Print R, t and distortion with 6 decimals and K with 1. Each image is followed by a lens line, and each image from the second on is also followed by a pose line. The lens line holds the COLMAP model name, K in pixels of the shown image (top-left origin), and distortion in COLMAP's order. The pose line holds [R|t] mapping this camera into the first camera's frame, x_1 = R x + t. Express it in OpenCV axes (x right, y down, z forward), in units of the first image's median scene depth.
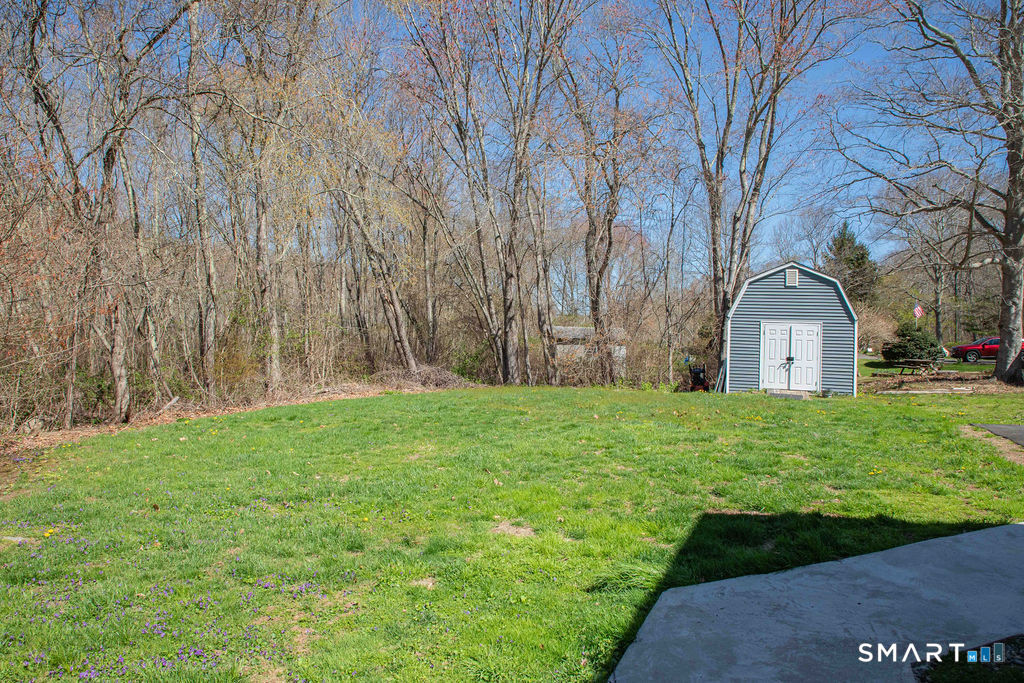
lens RADIAL K [[708.2, 0, 515.0], [0, 708.2, 328.4], [0, 0, 1]] dist [-0.070265, 0.030867]
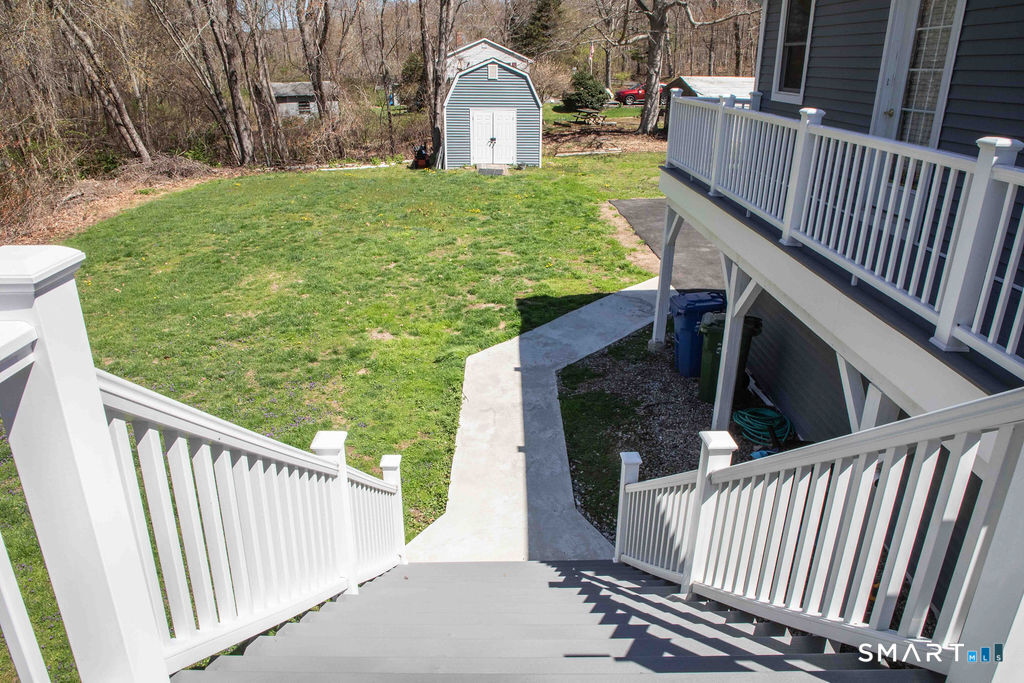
lens RADIAL K [[708.2, 0, 515.0], [0, 708.2, 328.4], [0, 0, 1]] dist [-0.070265, 0.030867]
pose [[0.913800, -0.165208, 0.371047, -0.105028], [0.012214, 0.924303, 0.381464, -0.130092], [-0.405981, -0.344050, 0.846646, -0.222221]]
